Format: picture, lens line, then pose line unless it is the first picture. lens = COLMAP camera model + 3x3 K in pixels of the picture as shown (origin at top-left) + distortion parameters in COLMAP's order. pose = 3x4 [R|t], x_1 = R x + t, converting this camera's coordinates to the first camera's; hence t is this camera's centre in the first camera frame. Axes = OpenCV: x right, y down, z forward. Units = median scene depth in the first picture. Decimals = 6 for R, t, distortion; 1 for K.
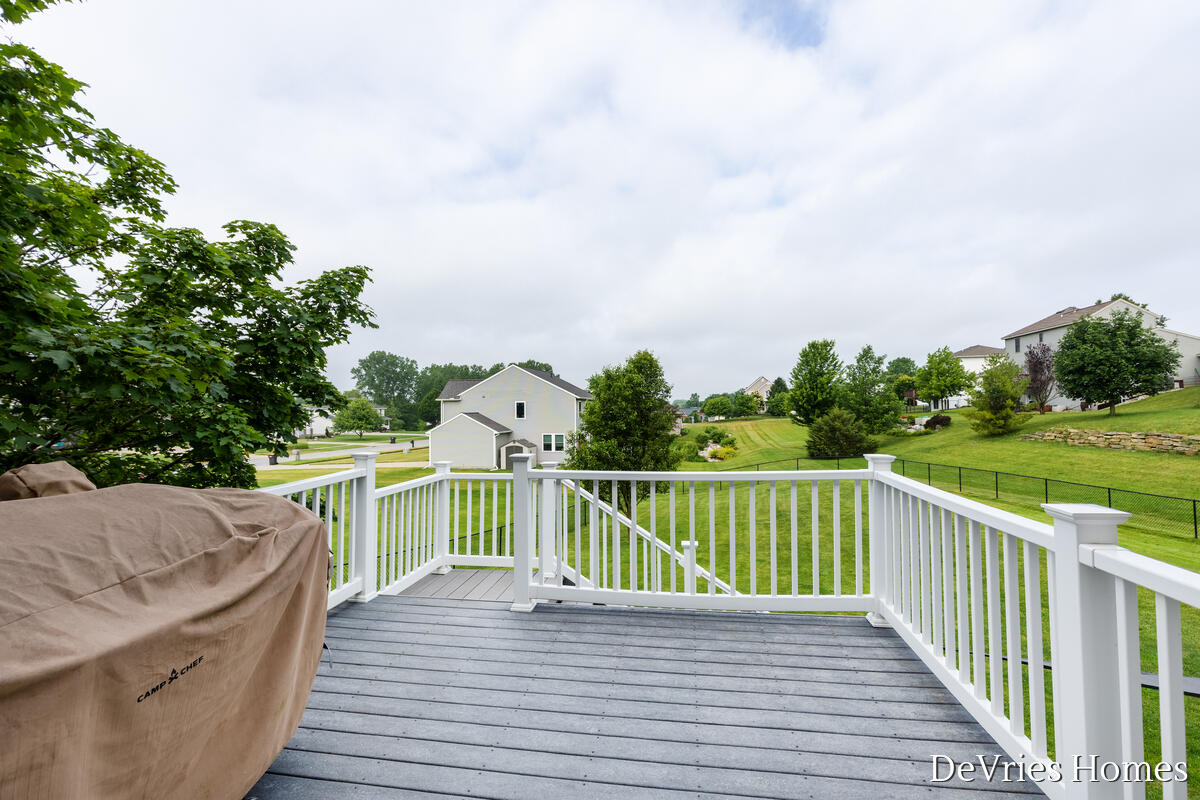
lens RADIAL K [[540.8, 0, 600.0], [0, 540.8, 400.0], [0, 0, 1]] dist [-0.002395, -0.001216]
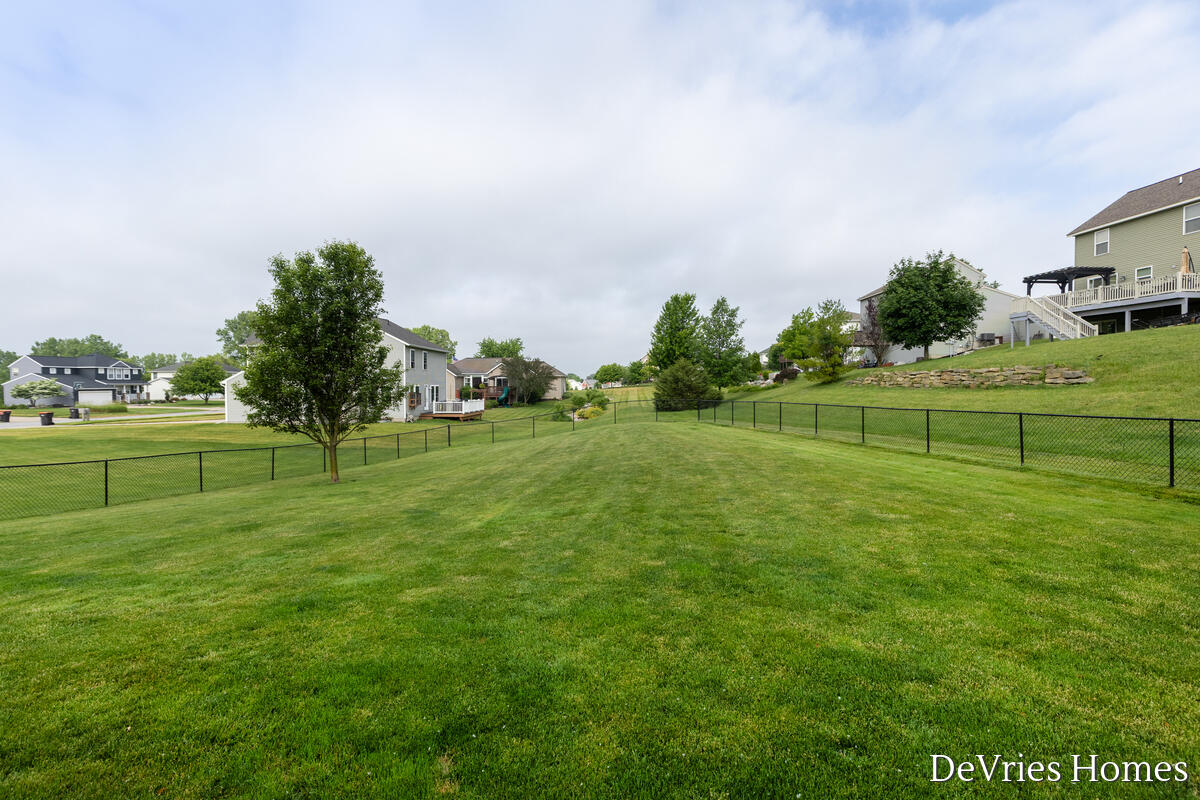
lens RADIAL K [[540.8, 0, 600.0], [0, 540.8, 400.0], [0, 0, 1]] dist [-0.002395, -0.001216]
pose [[0.988771, 0.001411, 0.149431, 0.153581], [-0.008547, 0.998852, 0.047124, 0.046058], [-0.149193, -0.047872, 0.987649, 0.072246]]
